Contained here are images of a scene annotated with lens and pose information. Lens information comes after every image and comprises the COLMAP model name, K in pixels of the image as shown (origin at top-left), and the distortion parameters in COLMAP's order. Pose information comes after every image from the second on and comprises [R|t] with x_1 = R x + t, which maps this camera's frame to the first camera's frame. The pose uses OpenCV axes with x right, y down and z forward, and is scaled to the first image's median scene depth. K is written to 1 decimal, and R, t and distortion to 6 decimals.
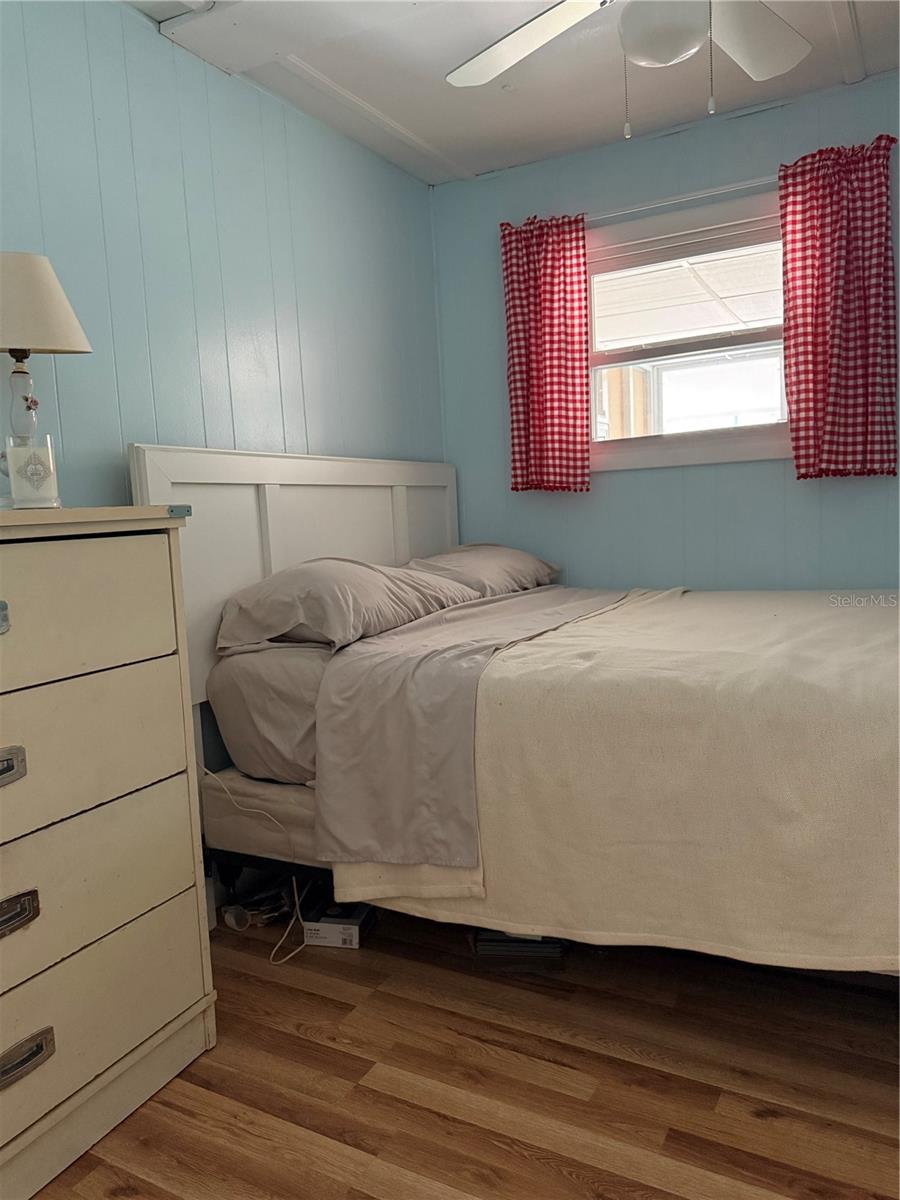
lens RADIAL K [[852.1, 0, 450.3], [0, 852.1, 602.4], [0, 0, 1]] dist [0.035490, -0.041529]
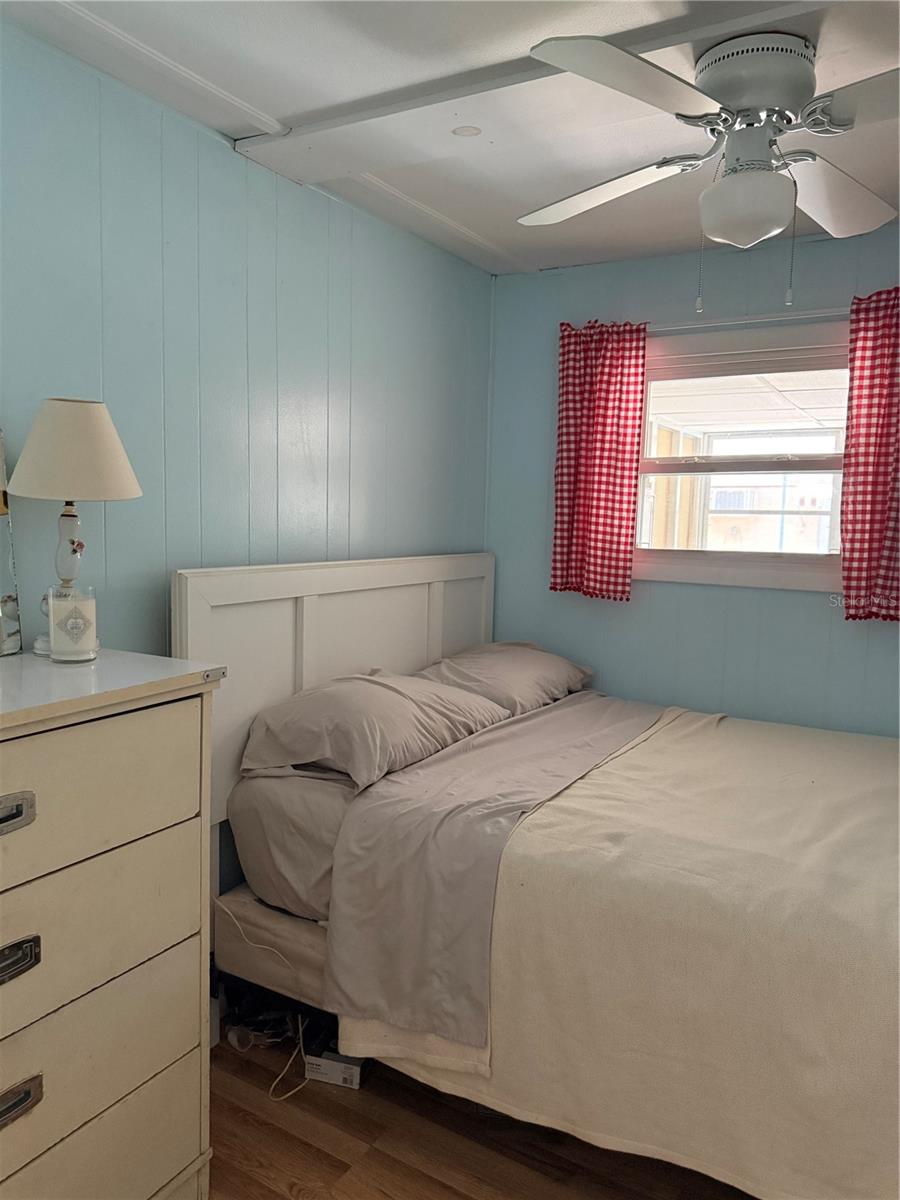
lens RADIAL K [[852.1, 0, 446.2], [0, 852.1, 590.9], [0, 0, 1]] dist [0.035490, -0.041529]
pose [[0.996065, 0.080007, -0.038126, -0.013332], [-0.080058, 0.996790, 0.000196, -0.161953], [0.038019, 0.002857, 0.999273, 0.013515]]
